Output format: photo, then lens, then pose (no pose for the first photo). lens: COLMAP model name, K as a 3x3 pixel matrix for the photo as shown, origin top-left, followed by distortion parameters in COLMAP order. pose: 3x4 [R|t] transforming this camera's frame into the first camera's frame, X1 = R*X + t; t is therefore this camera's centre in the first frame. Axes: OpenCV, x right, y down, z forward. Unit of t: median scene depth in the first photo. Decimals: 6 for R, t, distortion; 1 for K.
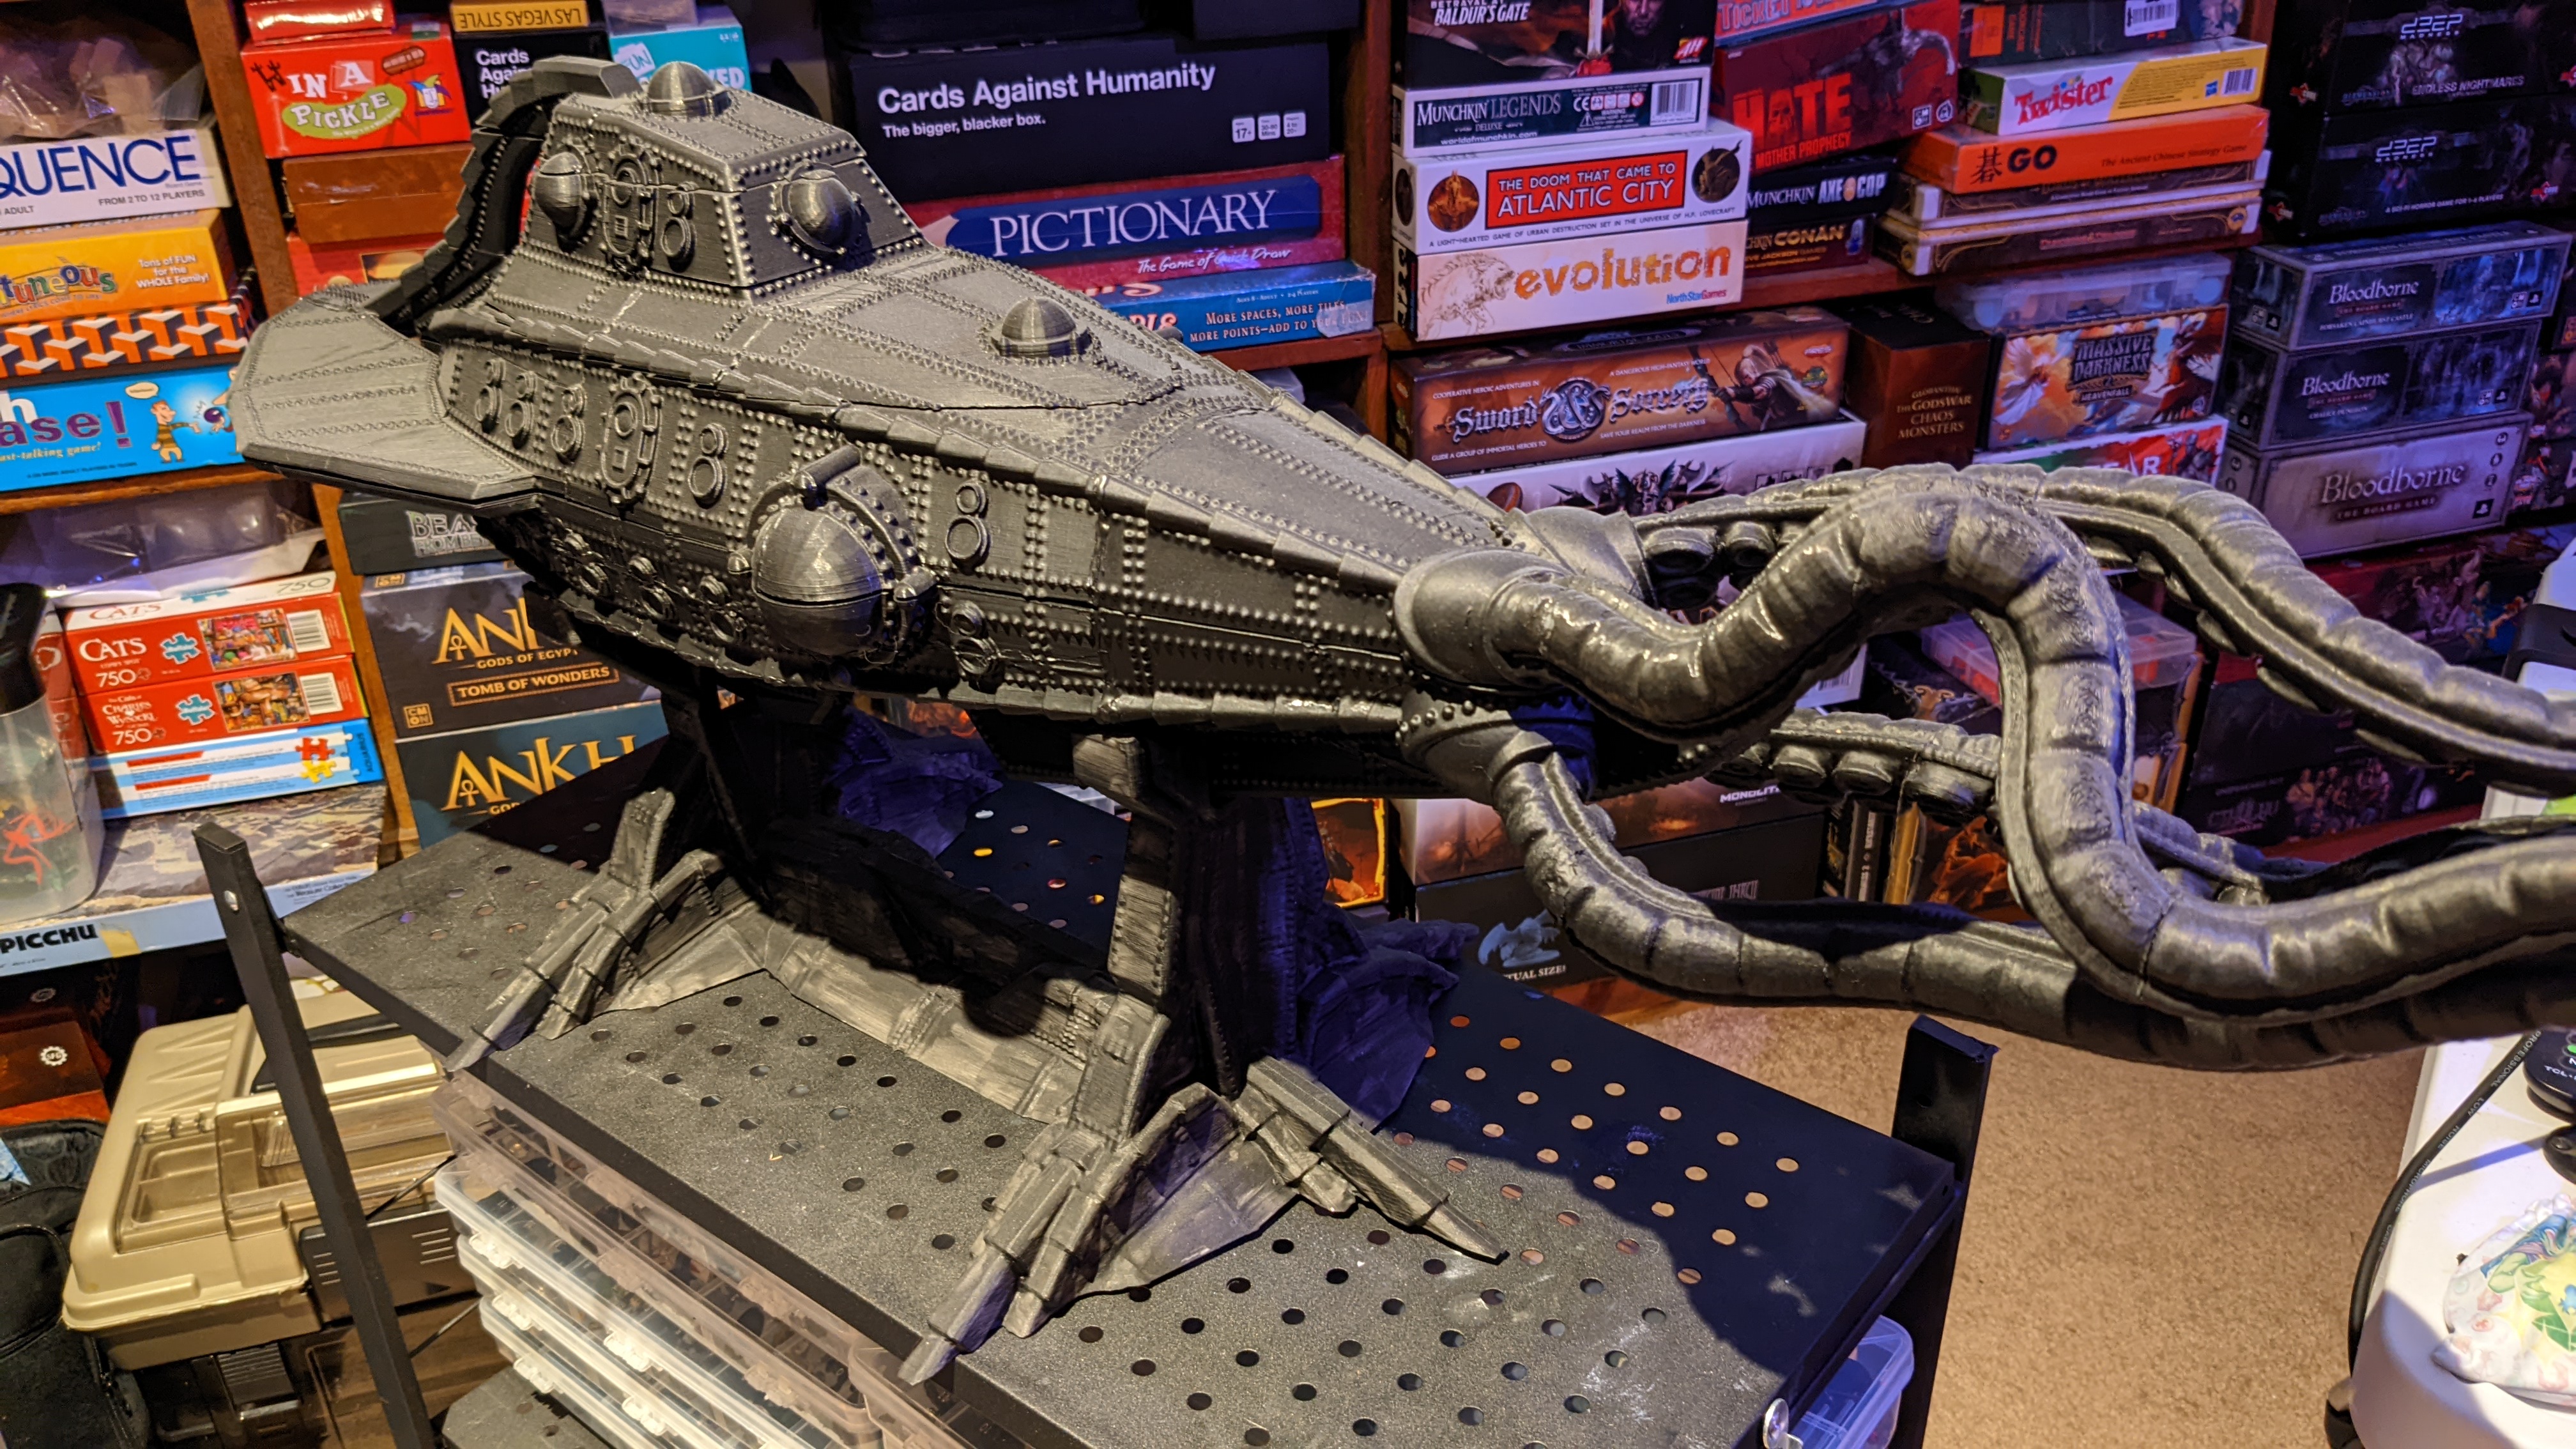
lens RADIAL K [[2056.5, 0, 1339.1], [0, 2056.5, 661.6], [0, 0, 1]] dist [0.008648, -0.056425]
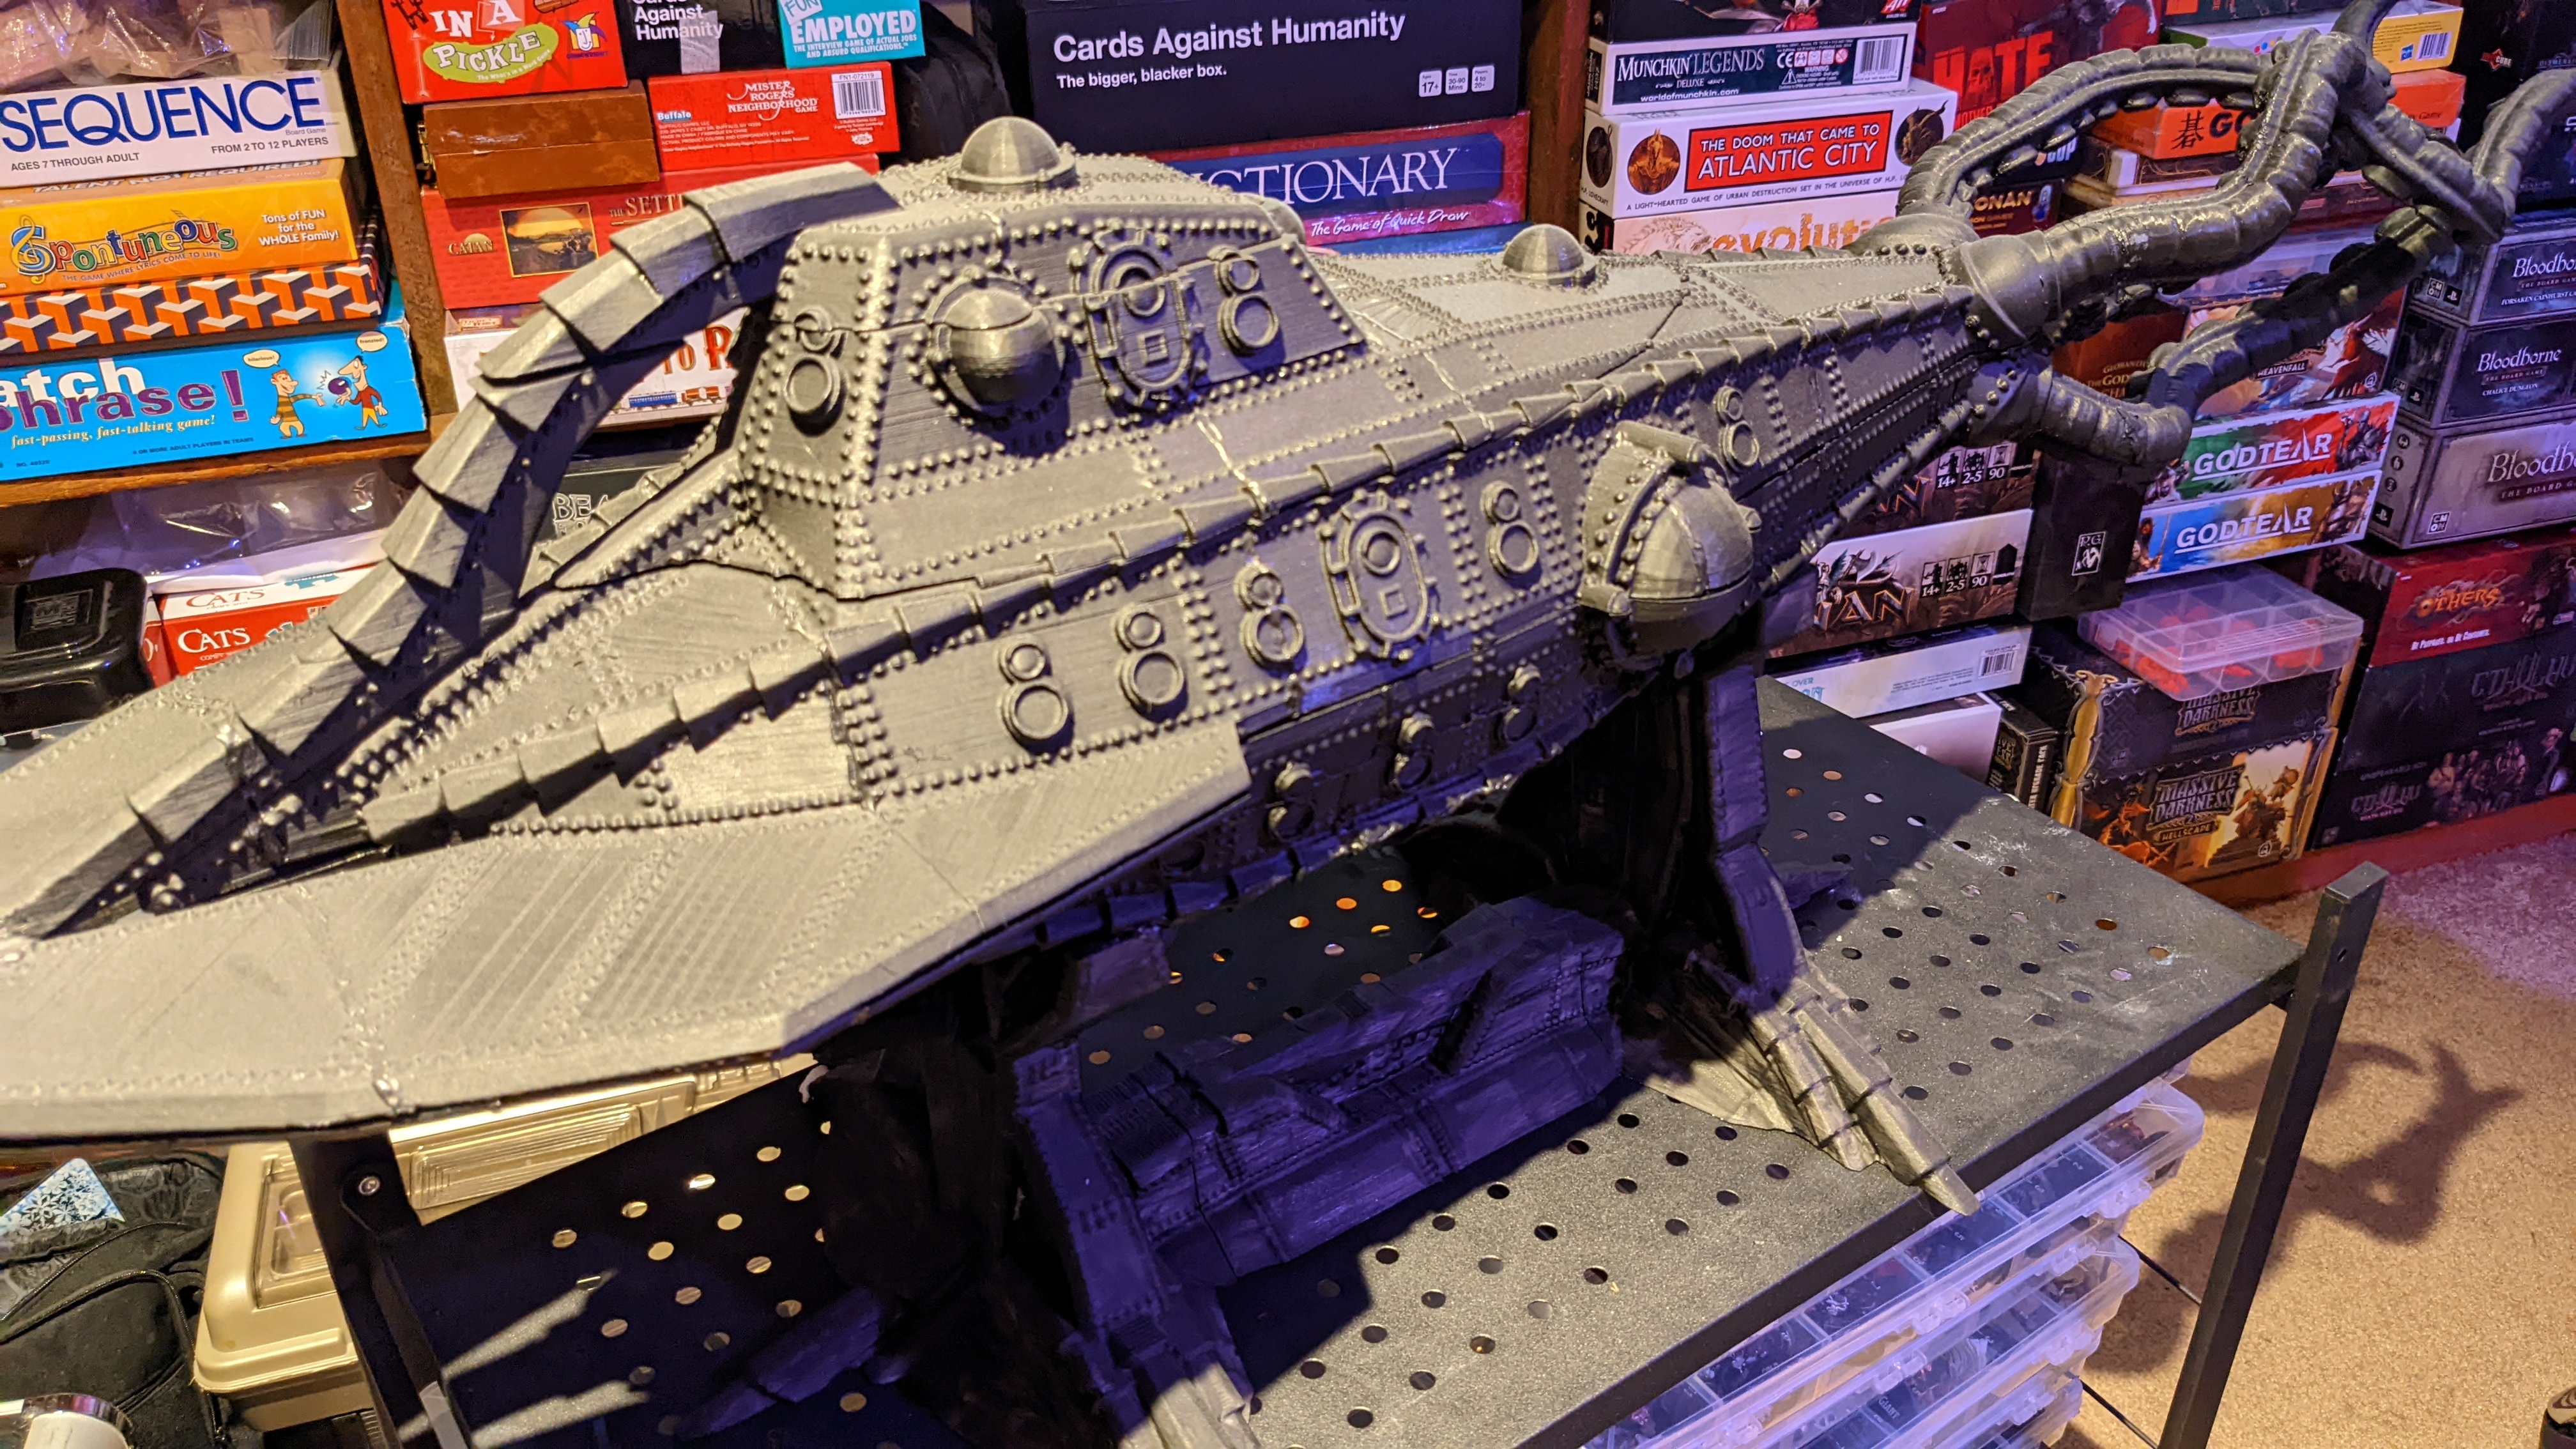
lens RADIAL K [[2056.5, 0, 1339.1], [0, 2056.5, 661.6], [0, 0, 1]] dist [0.008648, -0.056425]
pose [[0.999261, 0.000317, 0.038434, -0.123920], [-0.001196, 0.999738, 0.022855, -0.016952], [-0.038417, -0.022884, 0.999000, 0.060471]]
